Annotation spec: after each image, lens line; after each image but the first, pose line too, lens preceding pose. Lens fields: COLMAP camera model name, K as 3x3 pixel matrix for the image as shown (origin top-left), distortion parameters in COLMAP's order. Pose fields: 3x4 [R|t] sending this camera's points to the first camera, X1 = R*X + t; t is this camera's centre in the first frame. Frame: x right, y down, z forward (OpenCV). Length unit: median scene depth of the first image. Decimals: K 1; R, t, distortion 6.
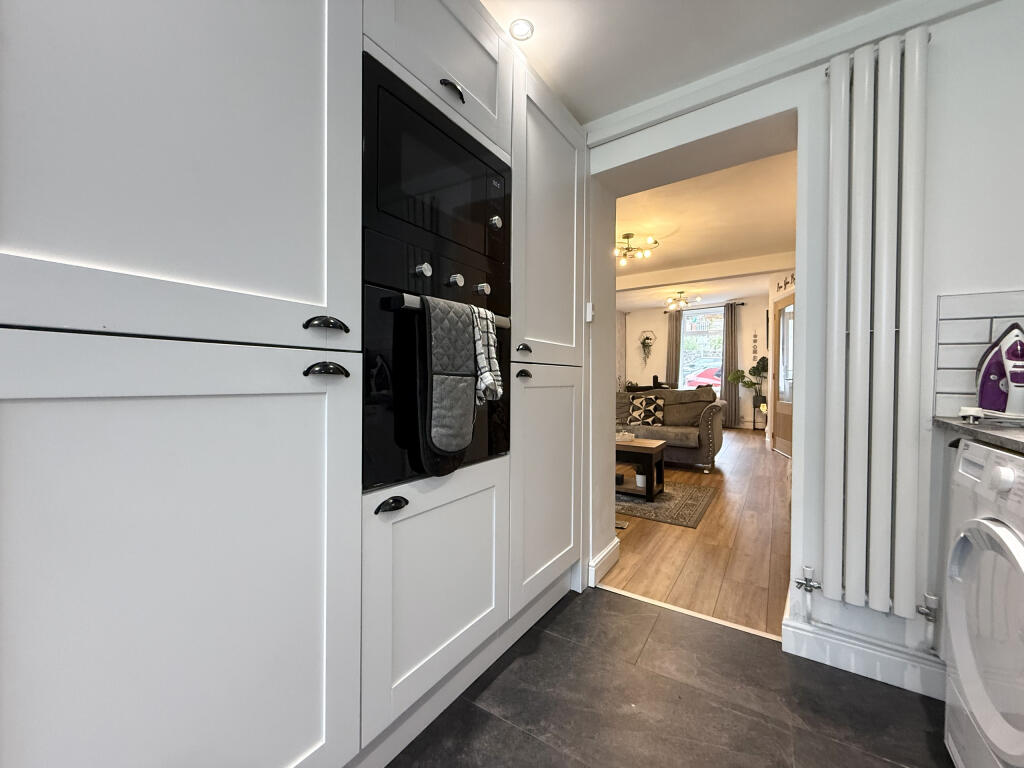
lens RADIAL K [[407.2, 0, 509.2], [0, 407.2, 383.3], [0, 0, 1]] dist [0.000927, -0.000511]
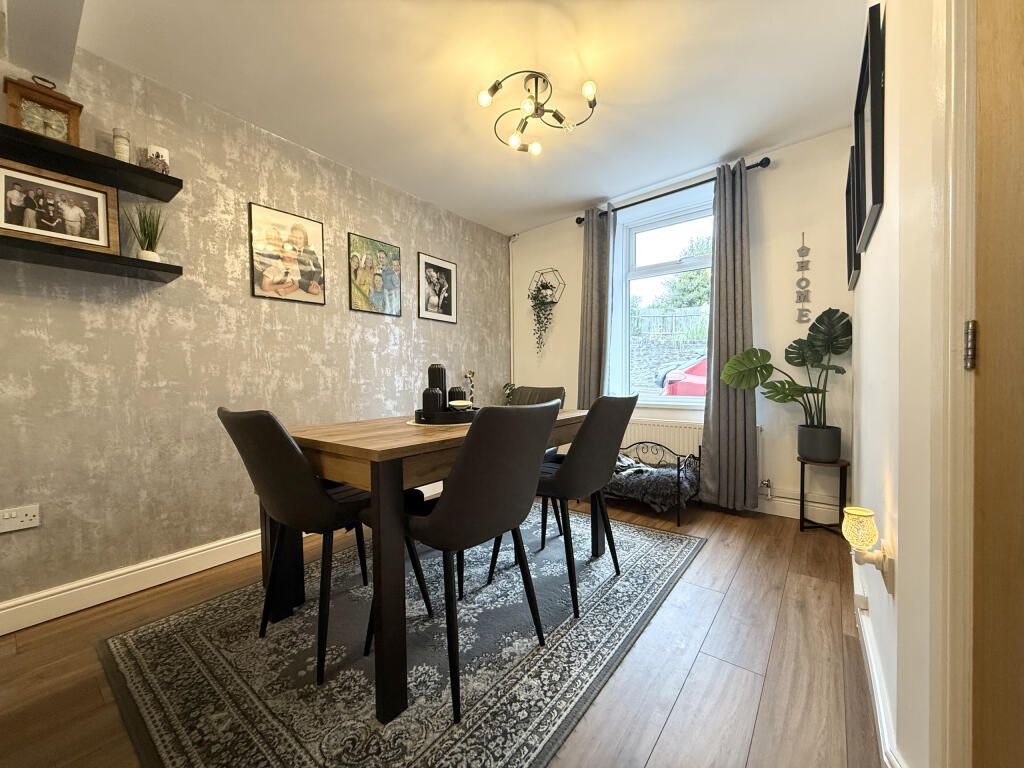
lens RADIAL K [[372.2, 0, 508.4], [0, 372.2, 407.7], [0, 0, 1]] dist [-0.093068, 0.016804]
pose [[0.997313, -0.007652, -0.072855, 0.416526], [0.011160, 0.998792, 0.047864, -0.000707], [0.072400, -0.048548, 0.996193, 0.759363]]
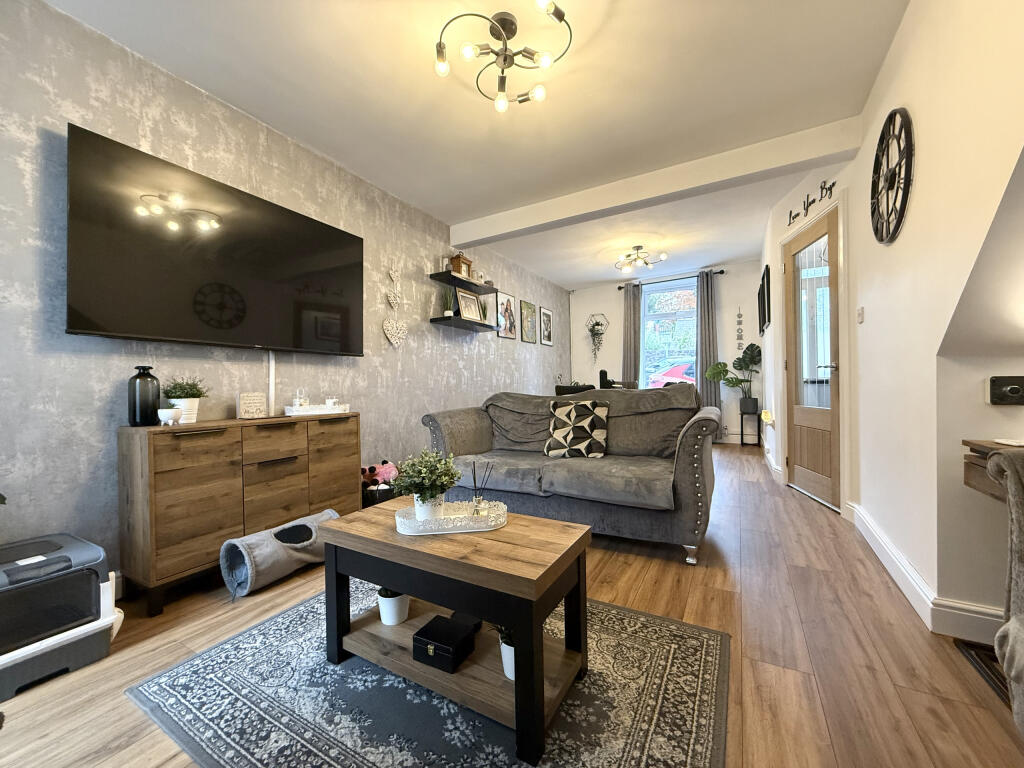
lens RADIAL K [[407.2, 0, 509.2], [0, 407.2, 383.3], [0, 0, 1]] dist [0.000927, -0.000511]
pose [[0.997057, -0.016312, 0.074912, 0.153321], [0.017658, 0.999694, -0.017342, 0.010922], [-0.074606, 0.018614, 0.997039, 0.342979]]
